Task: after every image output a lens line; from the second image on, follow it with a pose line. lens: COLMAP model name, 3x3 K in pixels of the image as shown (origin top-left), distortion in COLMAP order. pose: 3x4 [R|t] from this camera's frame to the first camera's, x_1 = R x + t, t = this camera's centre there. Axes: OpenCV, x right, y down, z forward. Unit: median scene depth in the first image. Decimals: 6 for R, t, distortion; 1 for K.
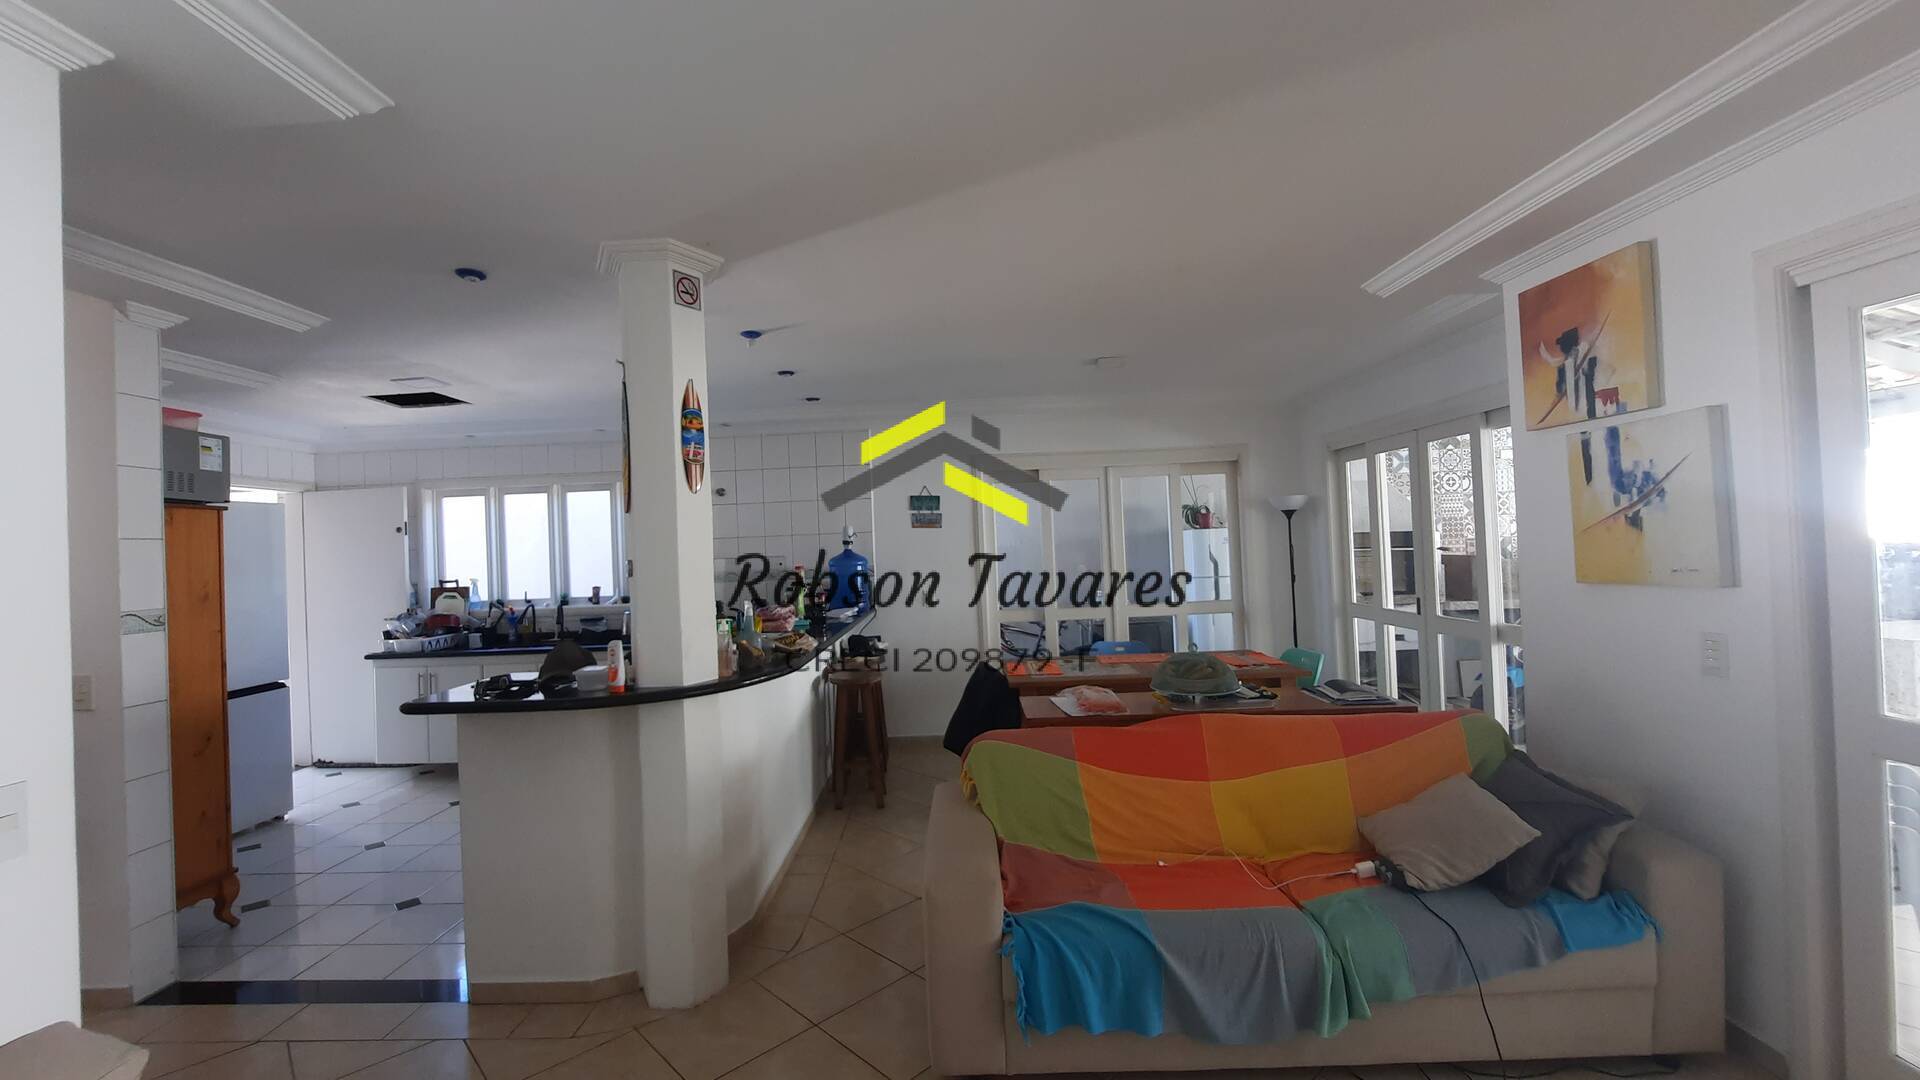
lens RADIAL K [[765.0, 0, 943.2], [0, 765.0, 537.3], [0, 0, 1]] dist [-0.001274, -0.008412]
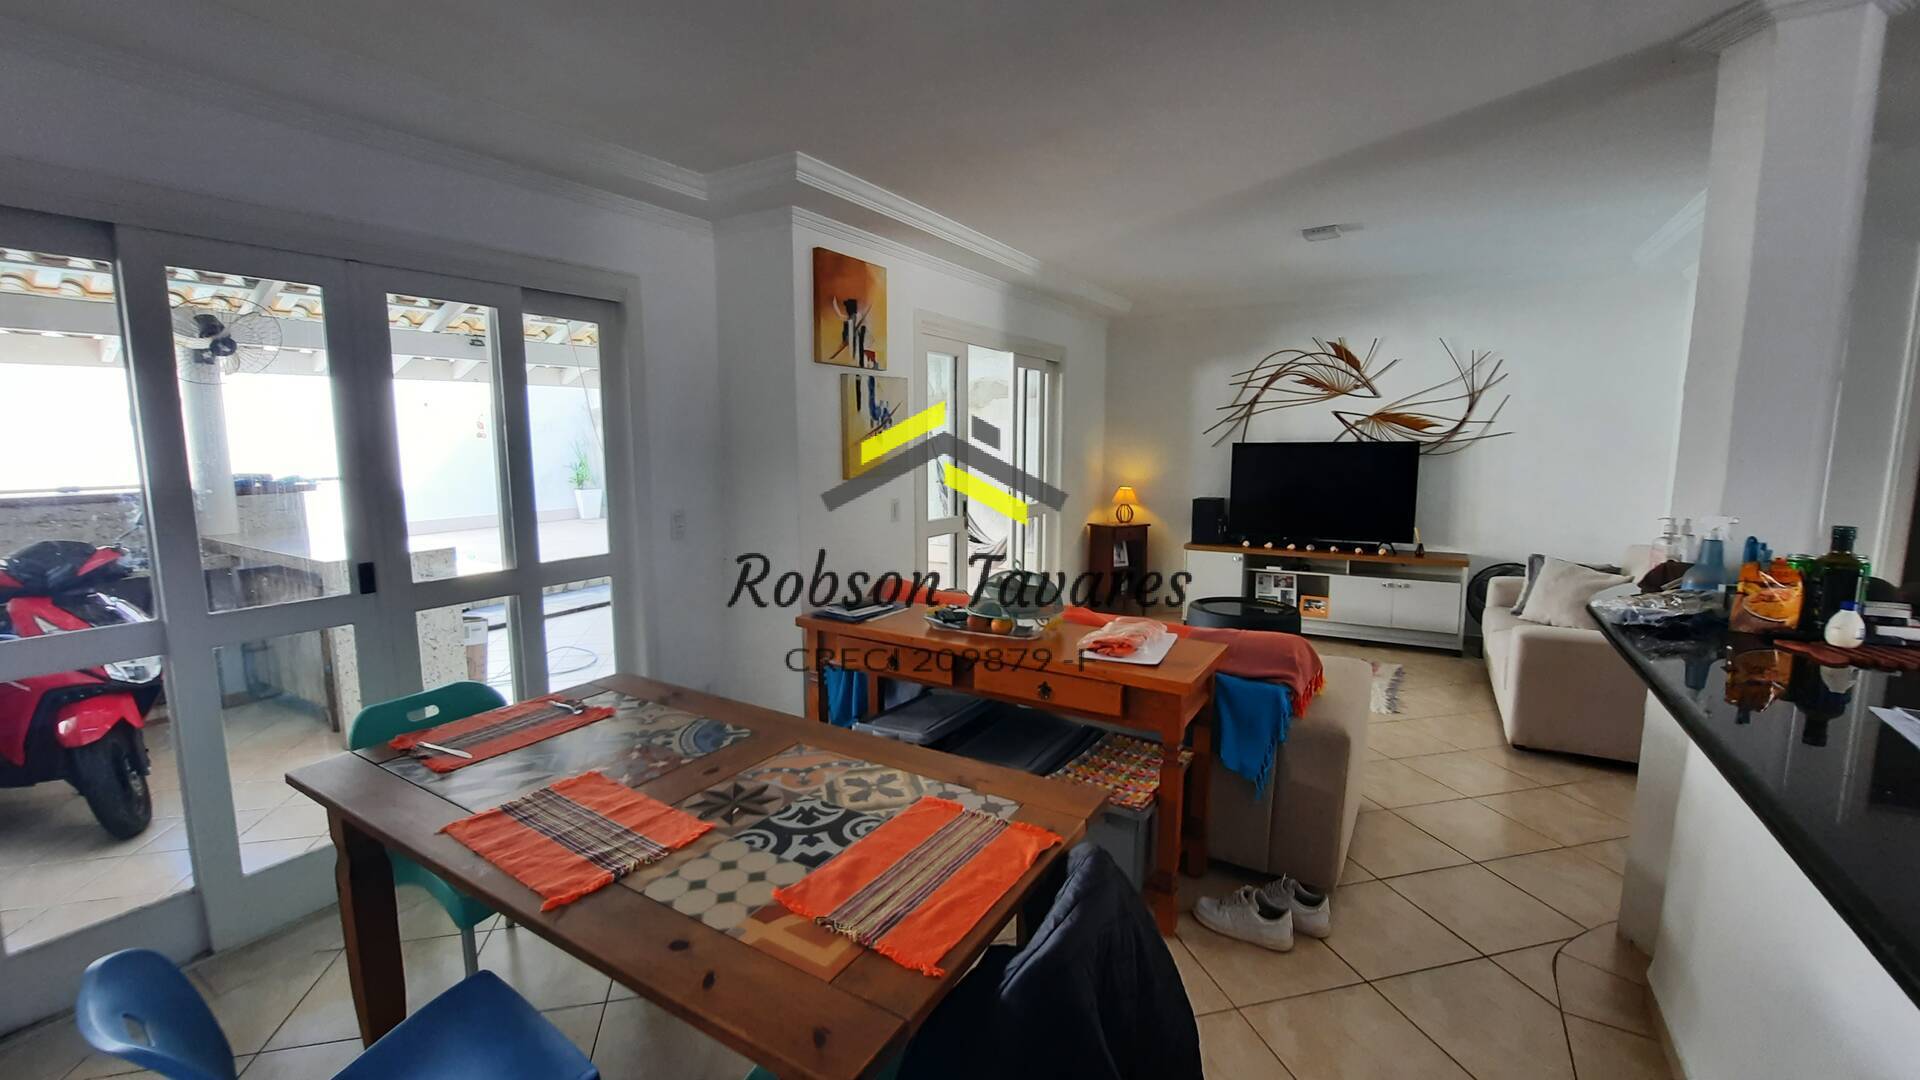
lens RADIAL K [[765.0, 0, 943.2], [0, 765.0, 537.3], [0, 0, 1]] dist [-0.001274, -0.008412]
pose [[-0.852826, -0.026532, 0.521520, -0.069517], [0.031284, 0.994319, 0.101743, 0.026633], [-0.521256, 0.103084, -0.847151, 2.123686]]
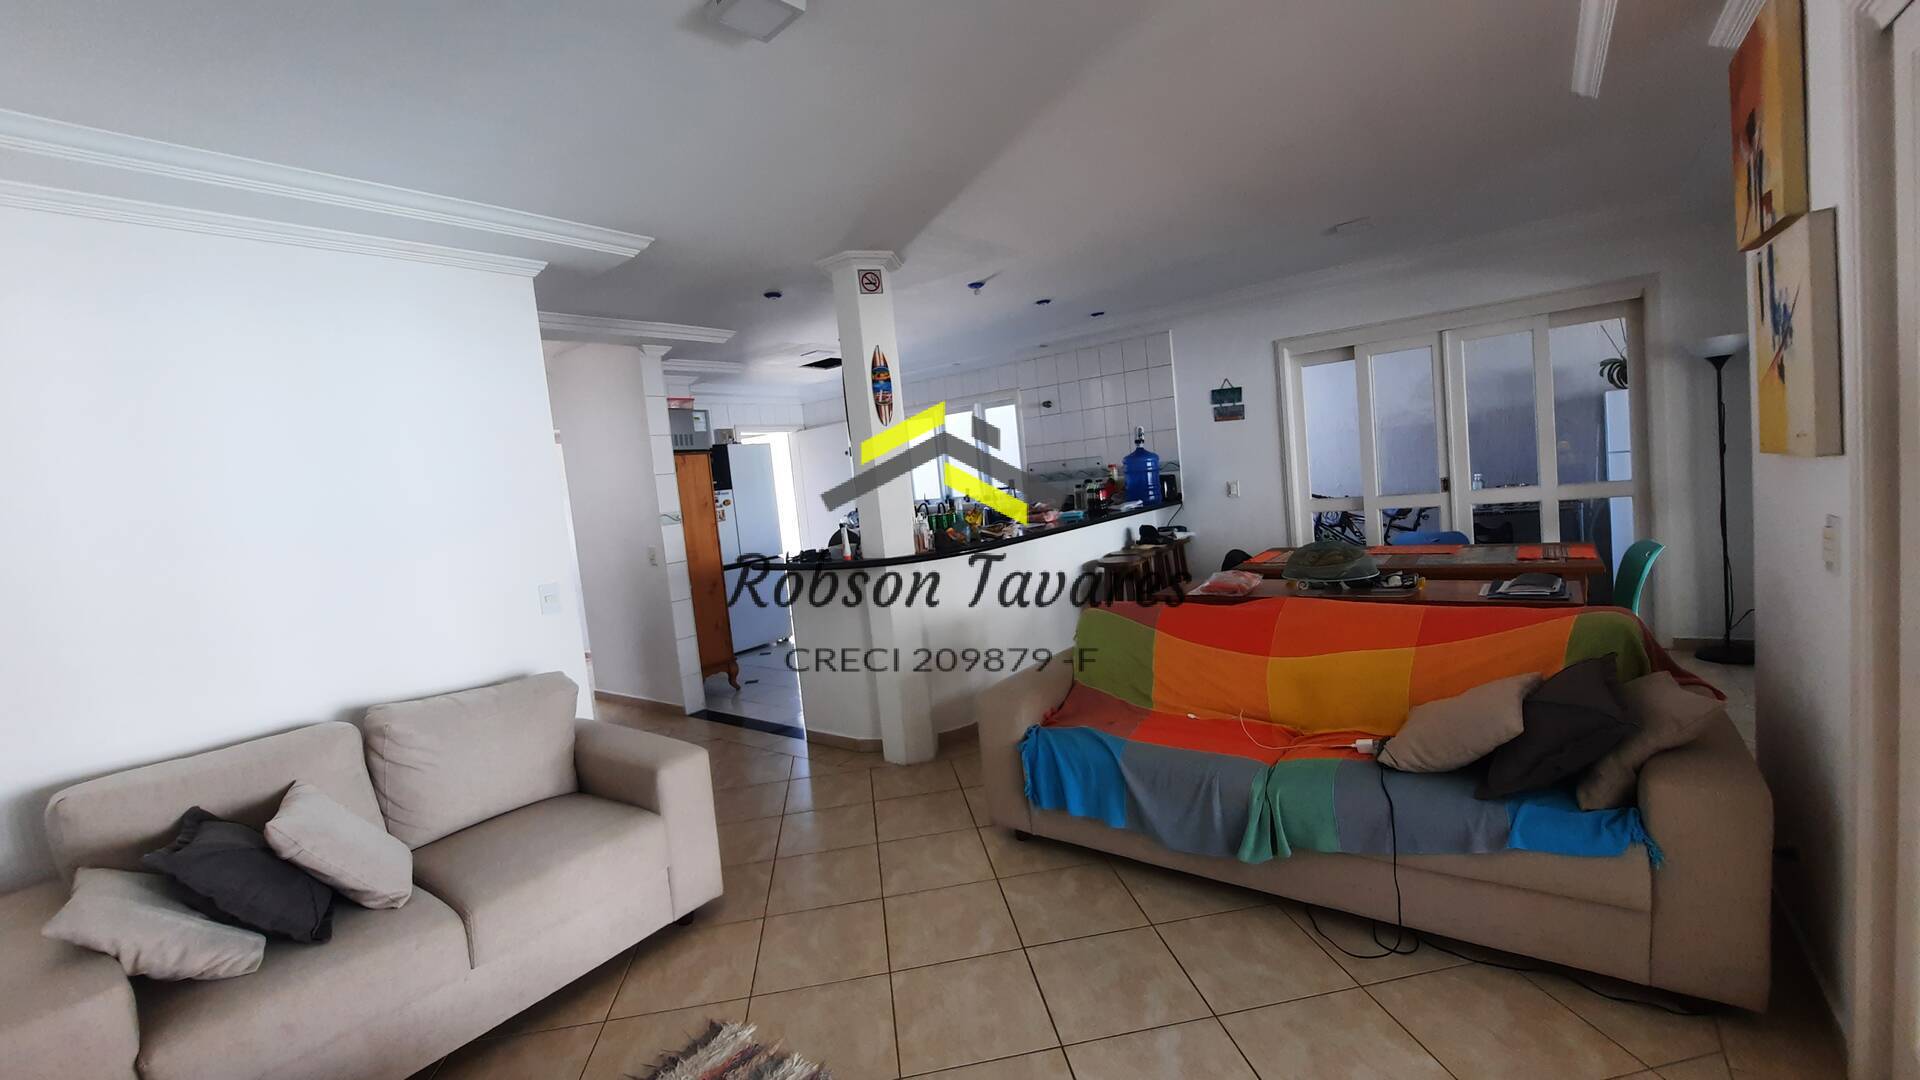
lens RADIAL K [[765.0, 0, 943.2], [0, 765.0, 537.3], [0, 0, 1]] dist [-0.001274, -0.008412]
pose [[0.801496, 0.006457, -0.597965, 0.622448], [0.075862, 0.990765, 0.112381, -0.003236], [0.593169, -0.135435, 0.793605, -0.105549]]
